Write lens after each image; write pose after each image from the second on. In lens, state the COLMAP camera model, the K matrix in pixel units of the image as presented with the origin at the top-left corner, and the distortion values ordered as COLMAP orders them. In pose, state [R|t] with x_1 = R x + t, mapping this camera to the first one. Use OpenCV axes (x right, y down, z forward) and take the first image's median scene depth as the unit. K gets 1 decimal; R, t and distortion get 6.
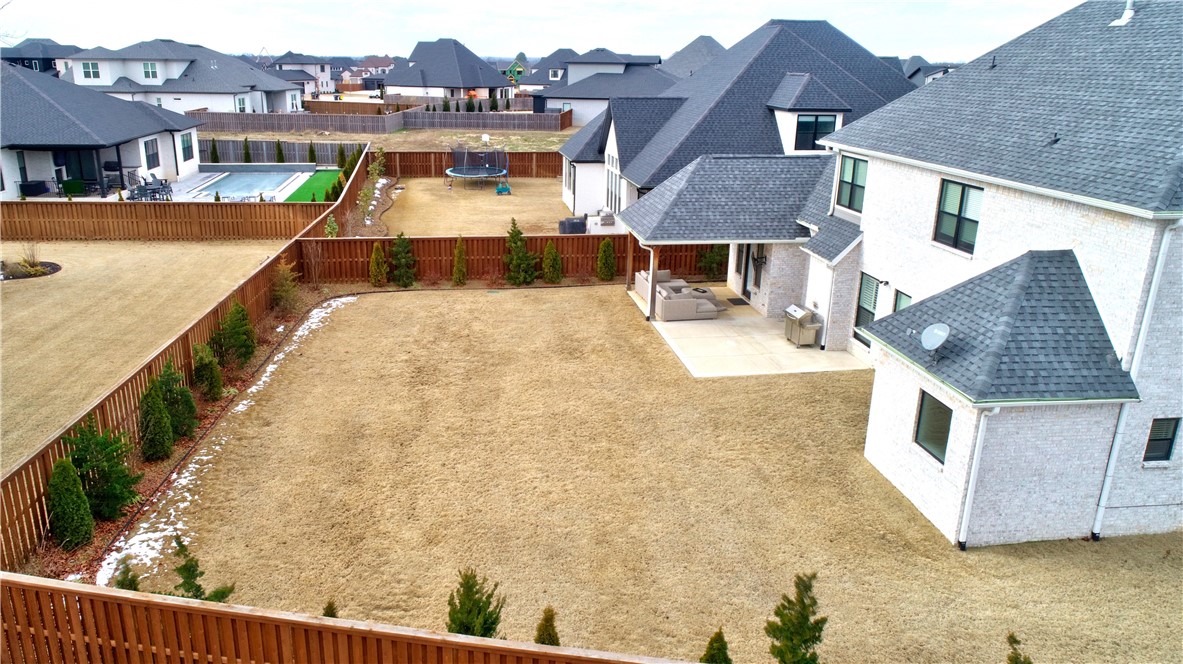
lens RADIAL K [[847.7, 0, 591.5], [0, 847.7, 332.0], [0, 0, 1]] dist [-0.001911, -0.000174]
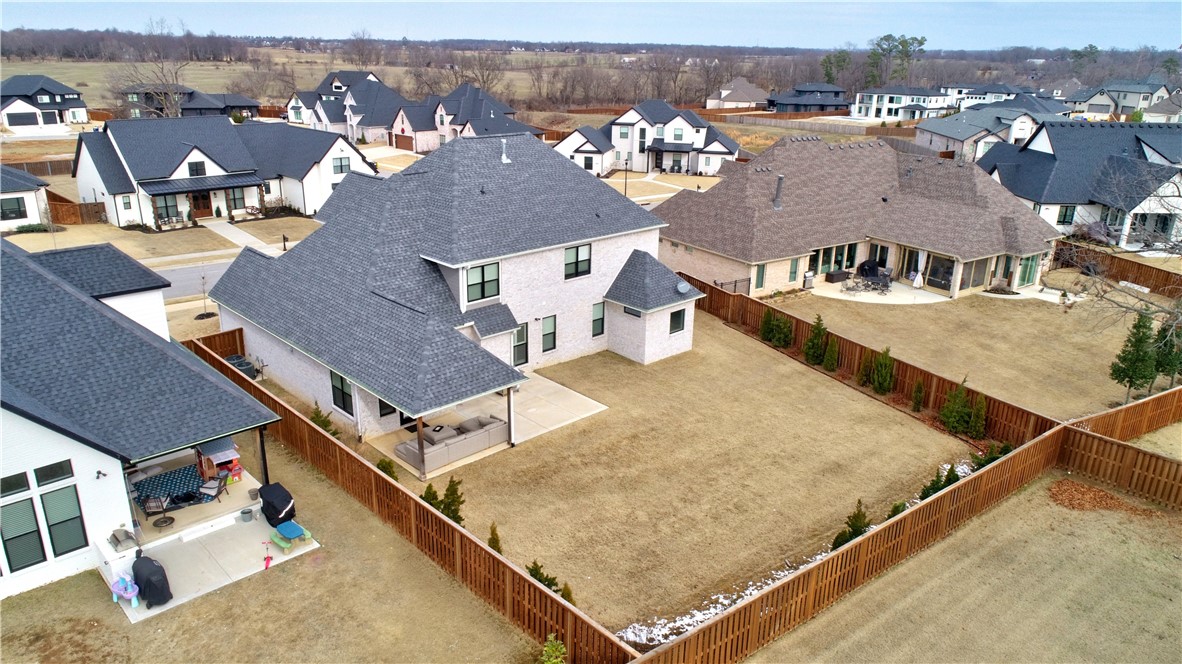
lens RADIAL K [[802.7, 0, 591.0], [0, 802.7, 332.0], [0, 0, 1]] dist [-0.001764, -0.001135]
pose [[-0.563950, -0.299356, 0.769640, -0.876566], [0.224273, 0.841436, 0.491617, -0.732703], [-0.794772, 0.449857, -0.407390, 1.439626]]
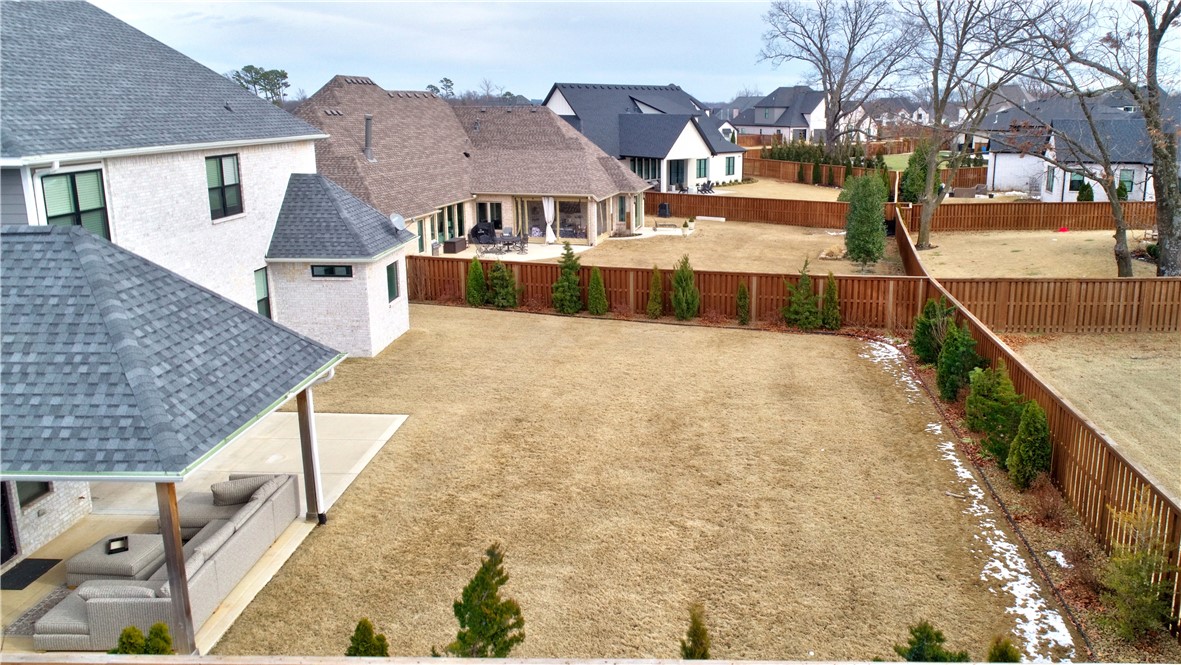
lens RADIAL K [[880.4, 0, 652.7], [0, 880.4, 294.9], [0, 0, 1]] dist [-0.000308, 0.000797]
pose [[-0.983036, -0.052363, 0.175778, -0.233931], [0.041851, 0.869058, 0.492937, -0.424424], [-0.178573, 0.491932, -0.852124, 1.501331]]
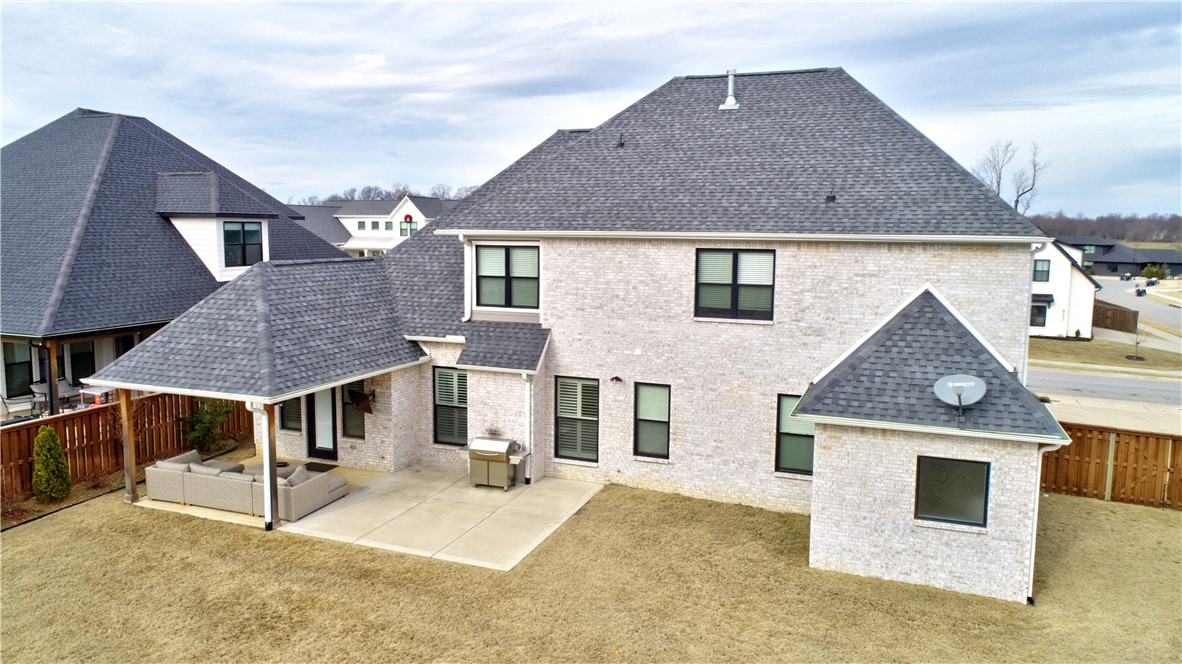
lens RADIAL K [[802.7, 0, 591.0], [0, 802.7, 332.0], [0, 0, 1]] dist [-0.001764, -0.001135]
pose [[0.502254, -0.122333, 0.856023, -0.321184], [0.261046, 0.965206, -0.015228, -0.089302], [-0.824376, 0.231109, 0.516713, 0.538208]]
